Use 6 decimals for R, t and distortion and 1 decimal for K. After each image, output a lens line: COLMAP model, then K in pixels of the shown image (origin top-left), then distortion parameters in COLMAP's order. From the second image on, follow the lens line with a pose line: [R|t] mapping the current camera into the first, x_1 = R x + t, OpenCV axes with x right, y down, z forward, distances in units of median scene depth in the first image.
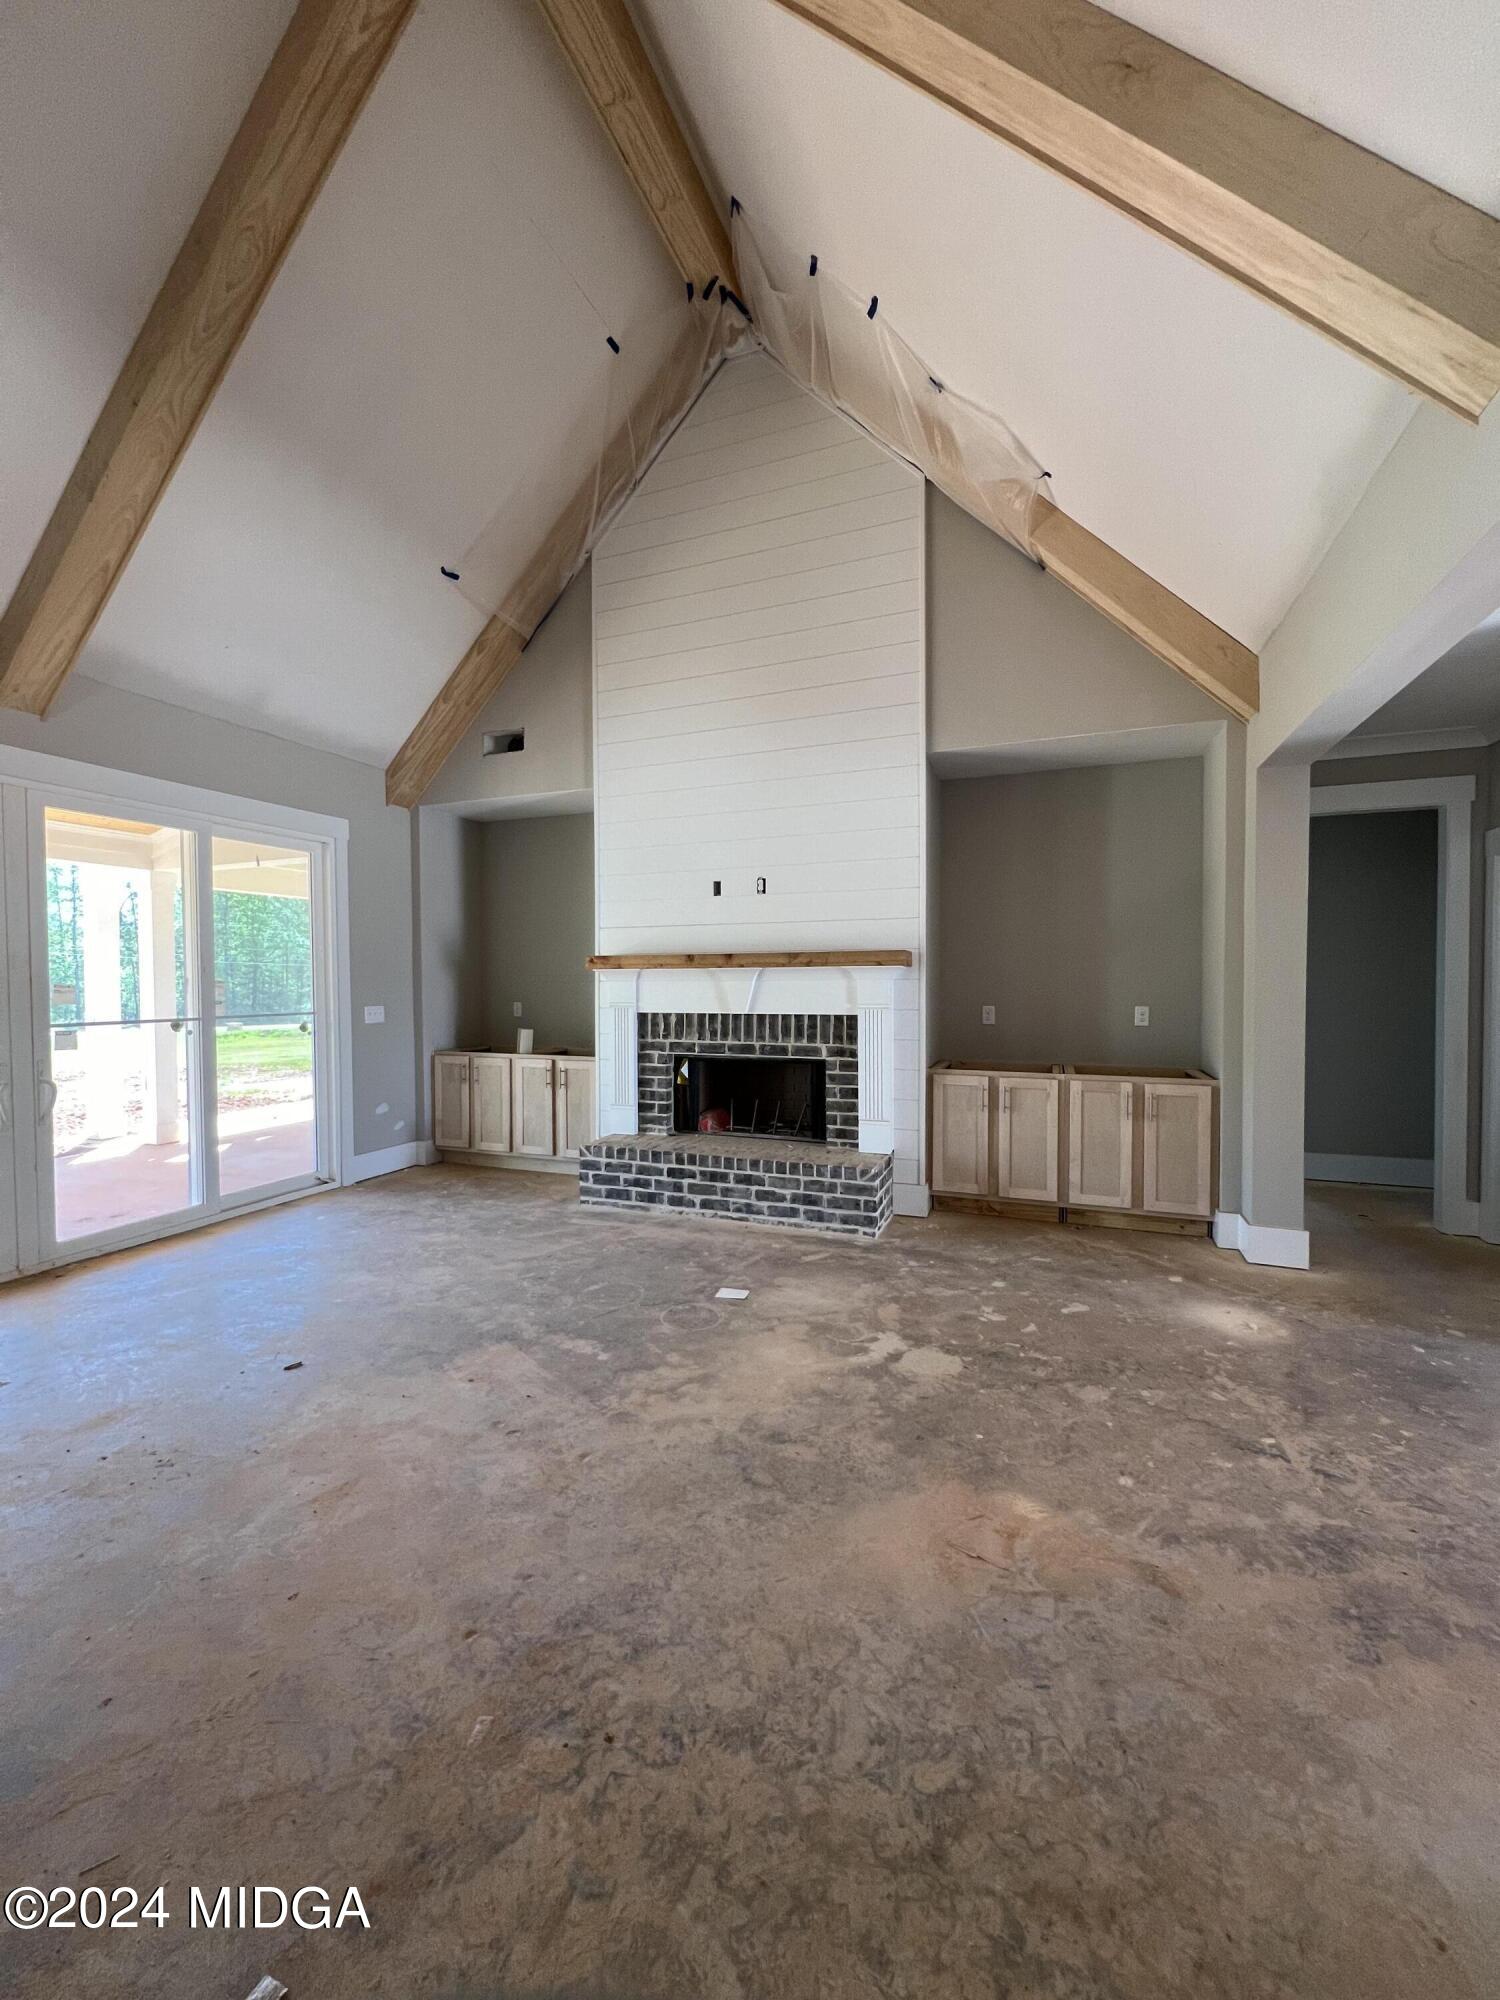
lens RADIAL K [[798.1, 0, 744.1], [0, 798.1, 997.7], [0, 0, 1]] dist [-0.002470, 0.000979]
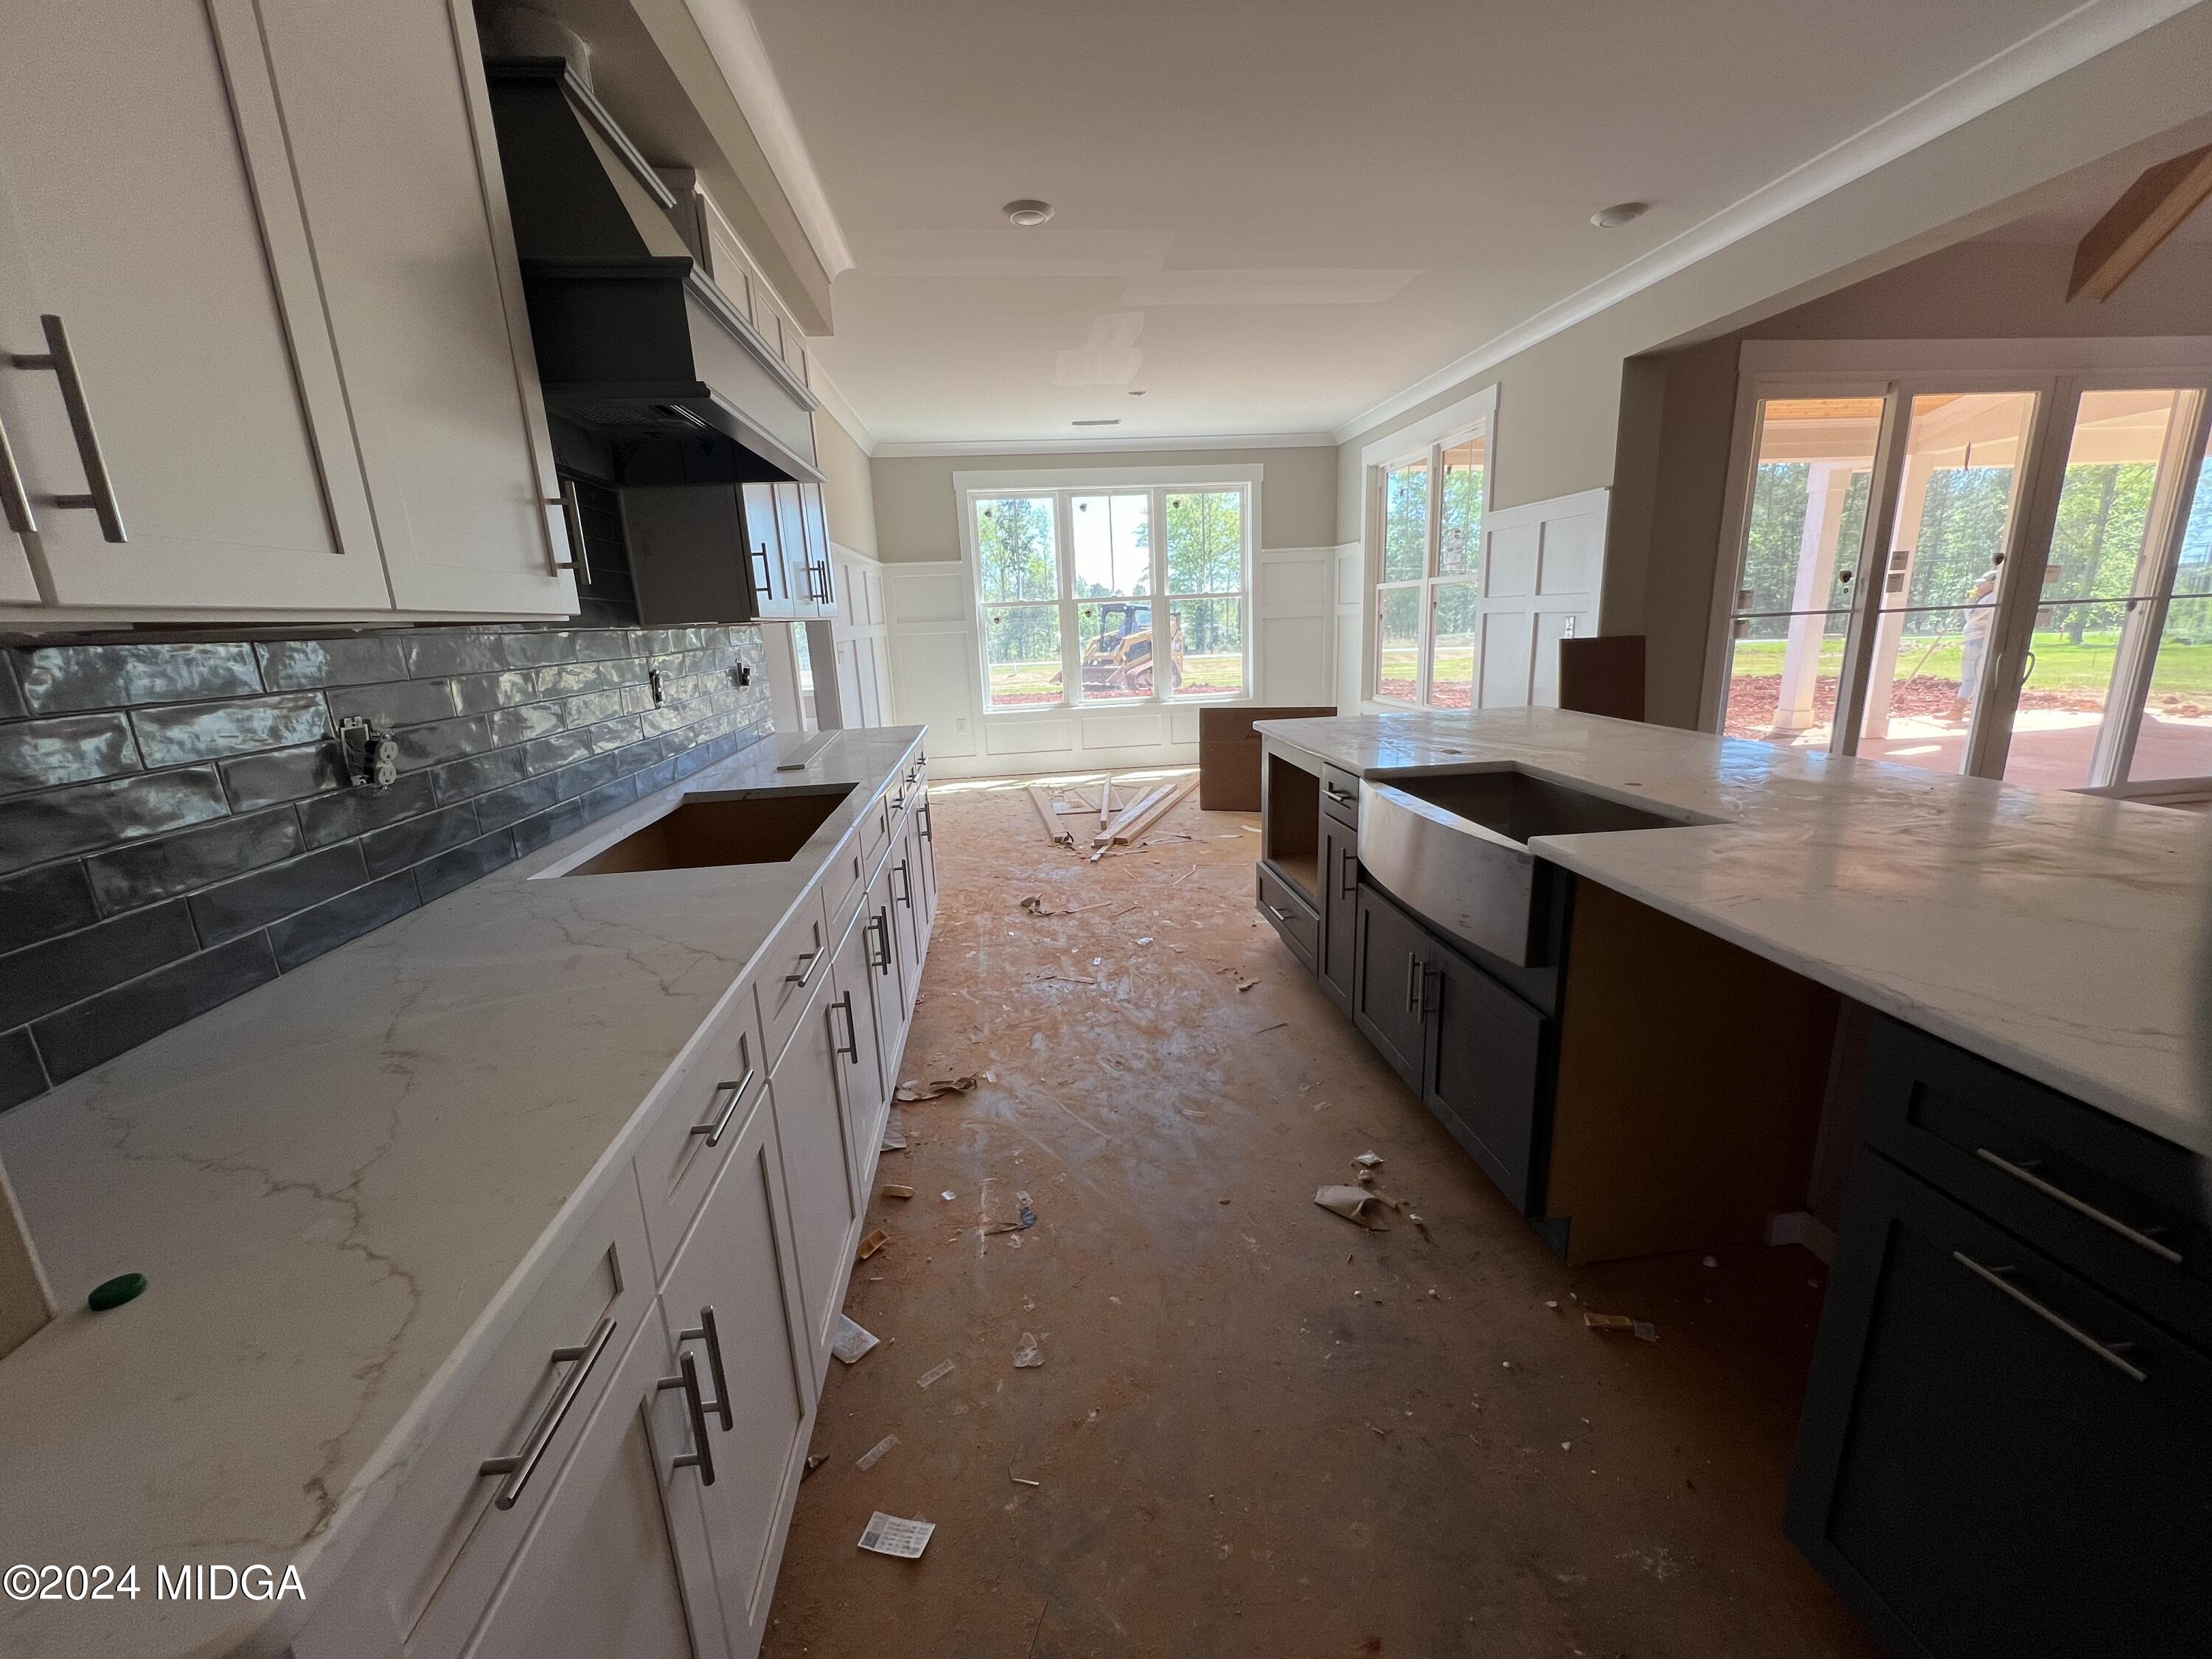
lens RADIAL K [[882.6, 0, 1101.5], [0, 882.6, 828.9], [0, 0, 1]] dist [-0.002470, 0.000979]
pose [[0.461047, 0.194922, -0.865703, -0.287069], [0.018828, 0.973208, 0.229156, 0.028896], [0.887176, -0.121951, 0.445024, -0.635223]]
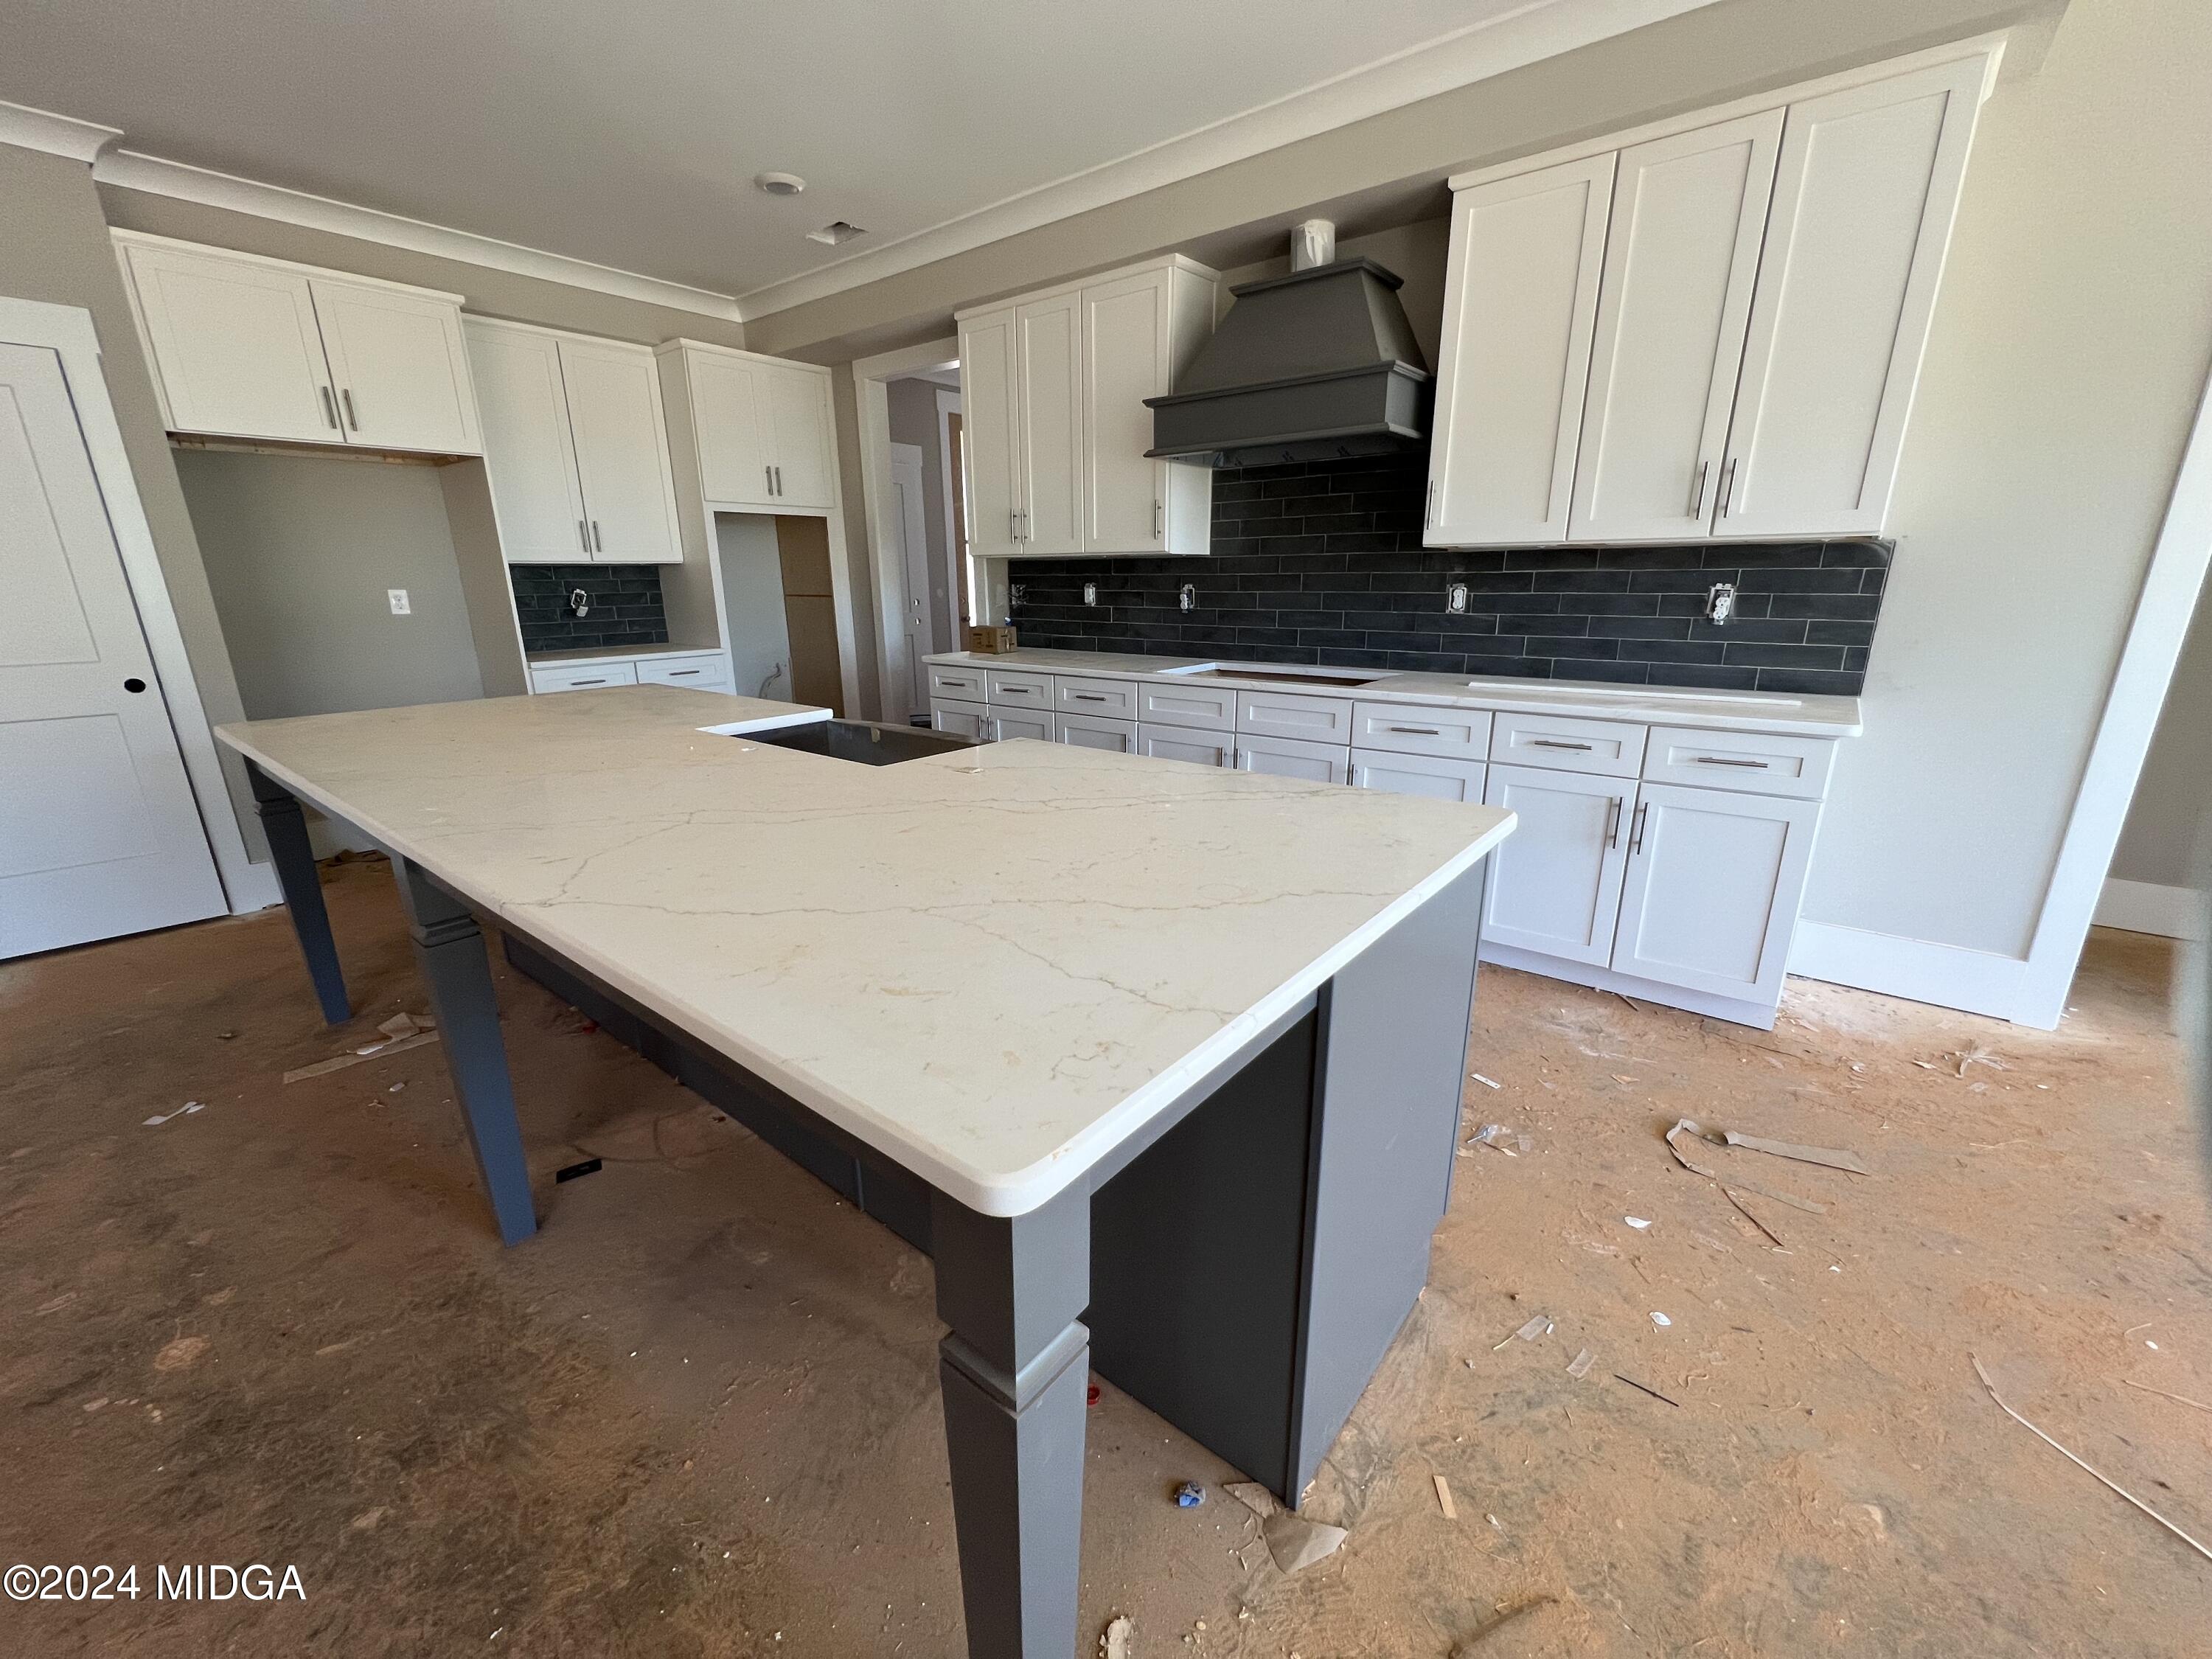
lens RADIAL K [[882.6, 0, 1105.8], [0, 882.6, 847.1], [0, 0, 1]] dist [-0.002470, 0.000979]
pose [[-0.954416, -0.076977, 0.288382, -0.834984], [0.018198, 0.949368, 0.313640, 0.026489], [-0.297923, 0.304591, -0.904691, 0.139208]]
